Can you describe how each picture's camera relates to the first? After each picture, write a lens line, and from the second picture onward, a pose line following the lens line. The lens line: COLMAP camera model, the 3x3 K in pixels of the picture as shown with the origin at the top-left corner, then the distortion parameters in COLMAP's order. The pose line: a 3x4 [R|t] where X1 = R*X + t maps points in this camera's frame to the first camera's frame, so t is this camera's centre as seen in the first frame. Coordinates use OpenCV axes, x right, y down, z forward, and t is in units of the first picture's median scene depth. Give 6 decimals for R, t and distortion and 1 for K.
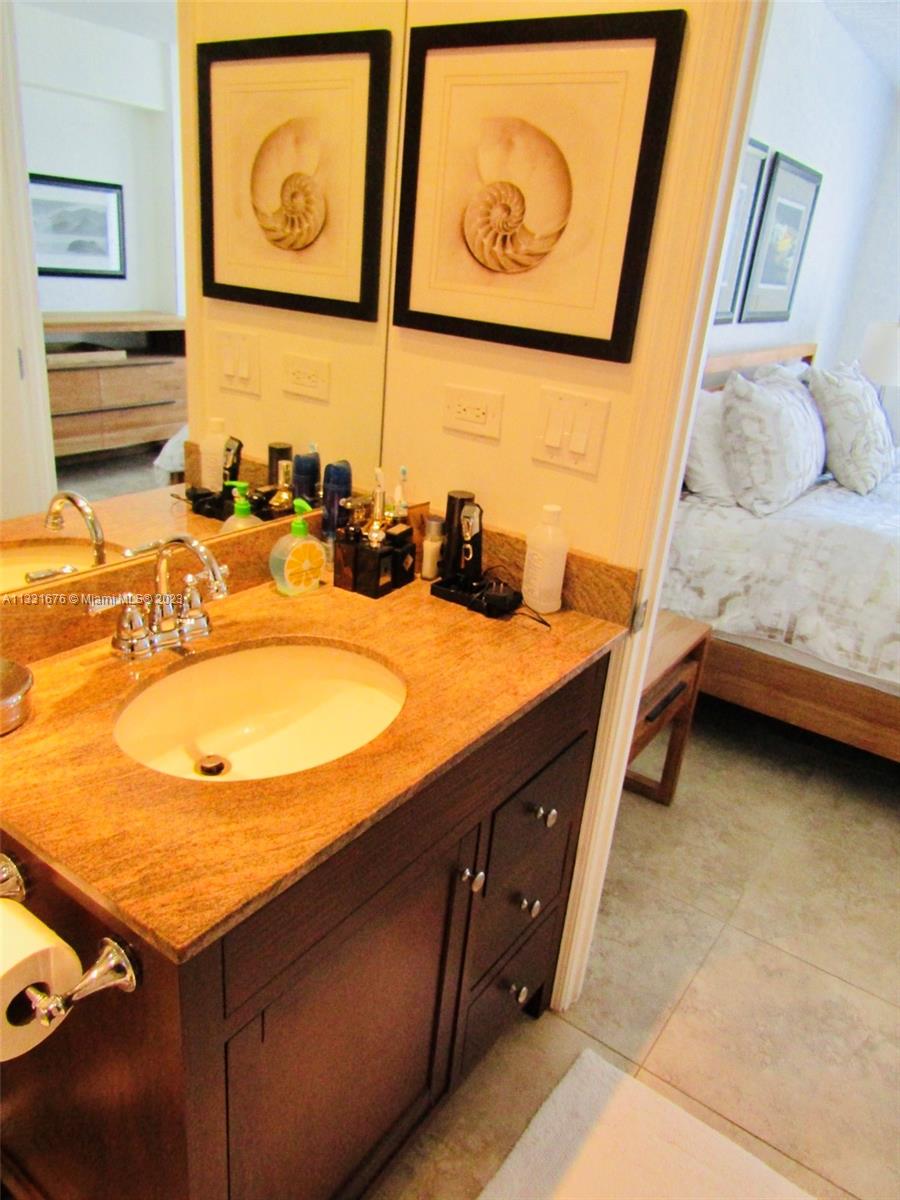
lens RADIAL K [[849.6, 0, 450.0], [0, 849.6, 600.0], [0, 0, 1]] dist [-0.002812, -0.001748]
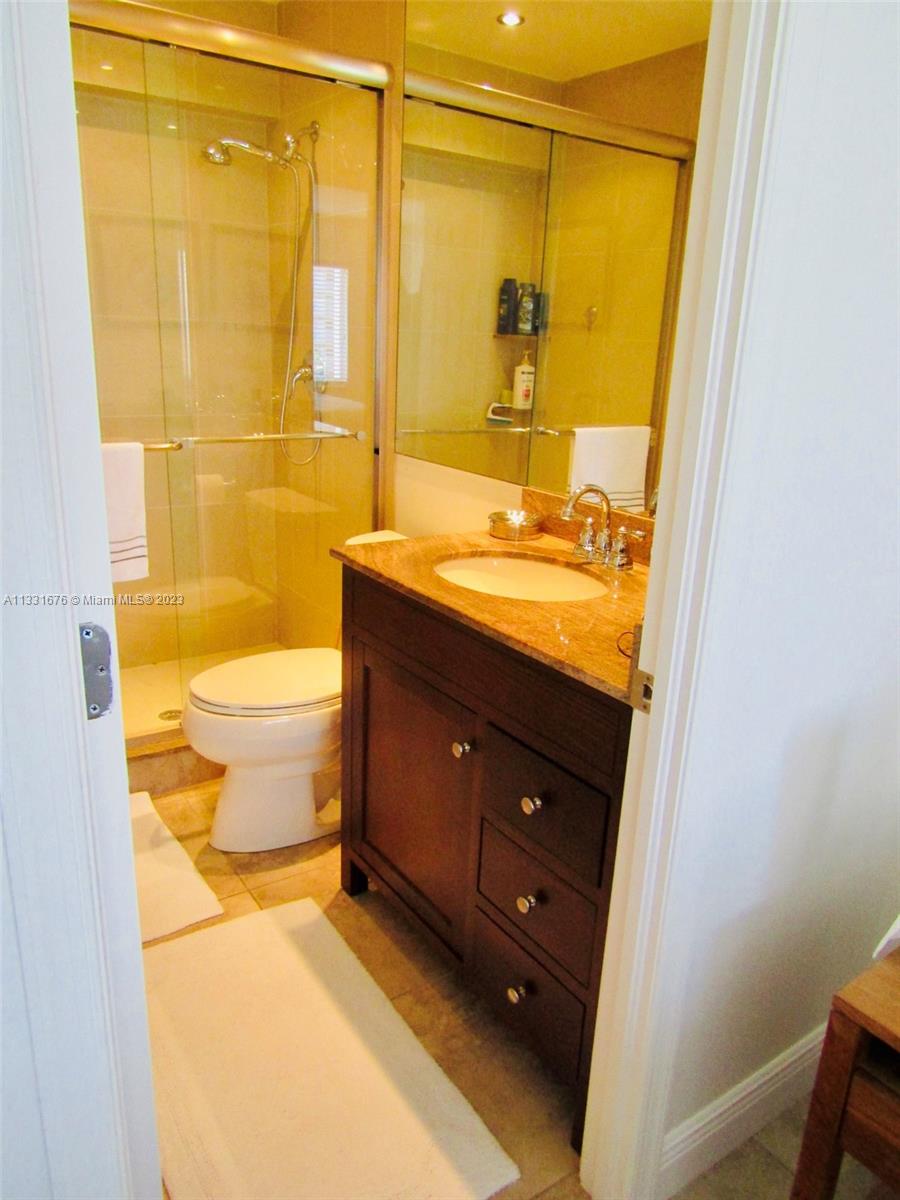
lens RADIAL K [[849.6, 0, 450.0], [0, 849.6, 600.0], [0, 0, 1]] dist [-0.002812, -0.001748]
pose [[-0.344441, 0.180529, -0.921287, 1.110248], [-0.425180, 0.844928, 0.324528, -0.258119], [0.837008, 0.503494, -0.214271, 1.077053]]
